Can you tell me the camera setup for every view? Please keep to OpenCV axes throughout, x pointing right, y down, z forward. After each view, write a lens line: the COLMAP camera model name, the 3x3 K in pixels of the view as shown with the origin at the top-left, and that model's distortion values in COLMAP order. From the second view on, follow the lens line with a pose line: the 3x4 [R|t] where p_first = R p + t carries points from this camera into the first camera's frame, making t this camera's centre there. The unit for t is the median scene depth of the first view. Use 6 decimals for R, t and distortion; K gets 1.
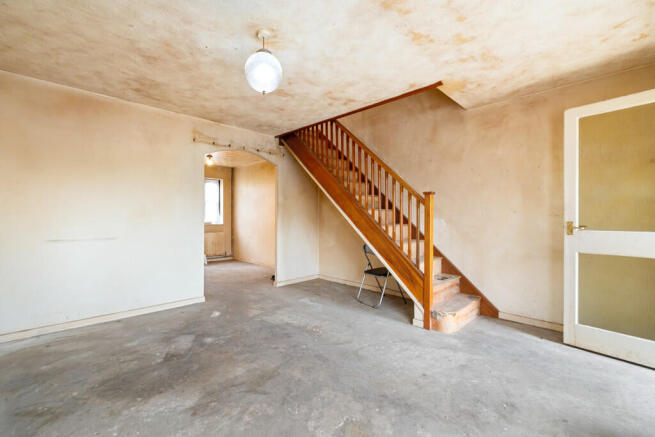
lens RADIAL K [[283.3, 0, 329.0], [0, 283.3, 216.8], [0, 0, 1]] dist [-0.001920, 0.000074]
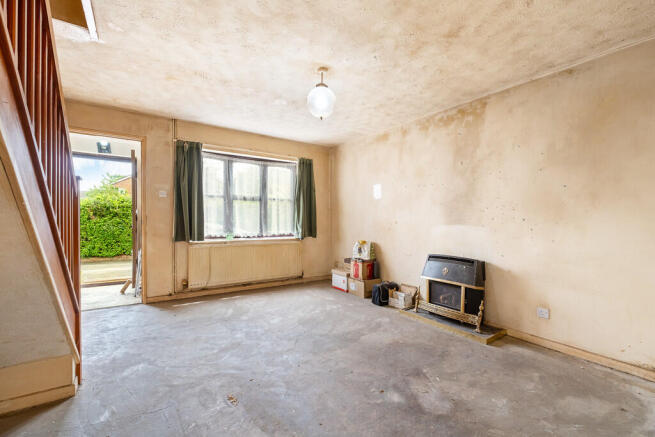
lens RADIAL K [[283.3, 0, 327.7], [0, 283.3, 224.3], [0, 0, 1]] dist [-0.001920, 0.000074]
pose [[-0.980547, -0.011977, 0.195921, -0.440827], [-0.007757, 0.999721, 0.022289, -0.005440], [-0.196133, 0.020335, -0.980366, 1.918079]]
